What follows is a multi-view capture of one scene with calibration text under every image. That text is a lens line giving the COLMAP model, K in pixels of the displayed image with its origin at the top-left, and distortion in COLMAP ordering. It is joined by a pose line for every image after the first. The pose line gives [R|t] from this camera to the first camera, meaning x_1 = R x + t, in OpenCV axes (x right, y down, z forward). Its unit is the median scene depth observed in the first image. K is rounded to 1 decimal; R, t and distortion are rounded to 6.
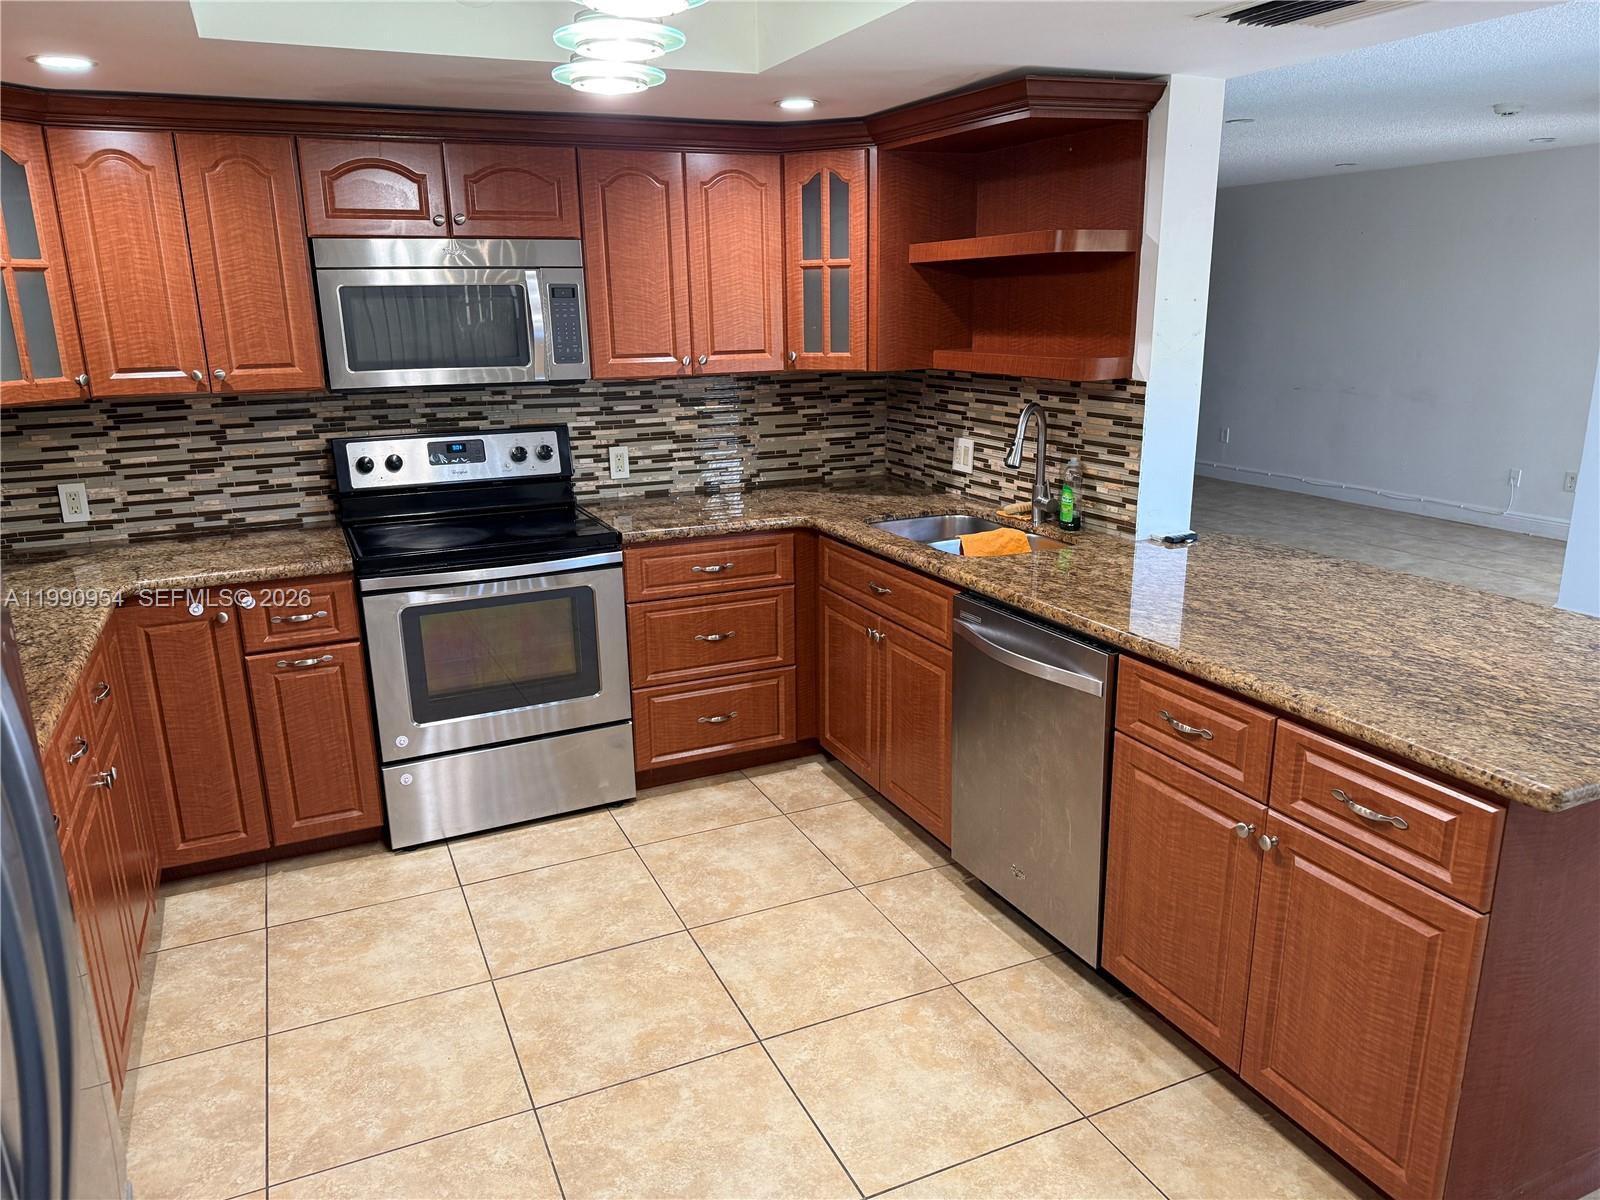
lens RADIAL K [[1109.1, 0, 758.1], [0, 1109.1, 605.0], [0, 0, 1]] dist [0.043777, -0.101754]
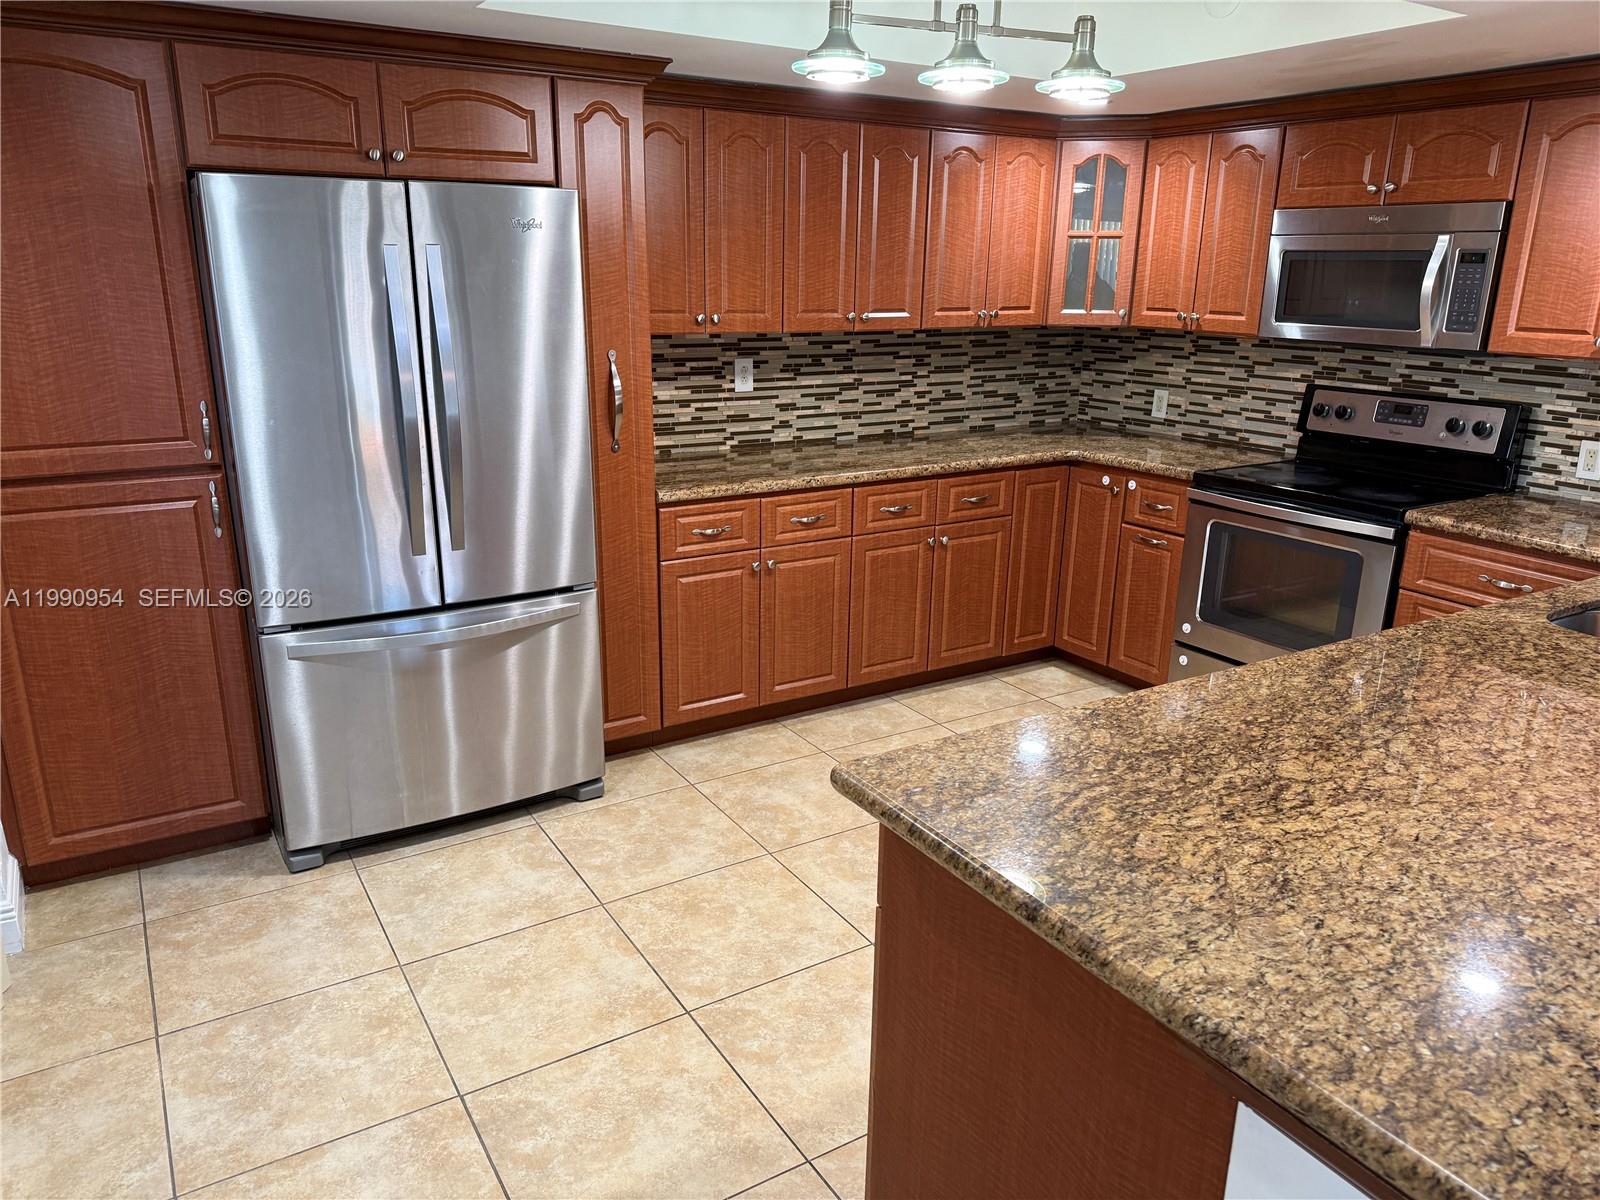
lens RADIAL K [[1104.2, 0, 803.1], [0, 1104.2, 602.5], [0, 0, 1]] dist [-0.004359, 0.000802]
pose [[0.145809, 0.305501, -0.940962, 0.721871], [-0.267145, 0.927952, 0.259881, -0.101501], [0.952561, 0.213480, 0.216917, 0.319994]]
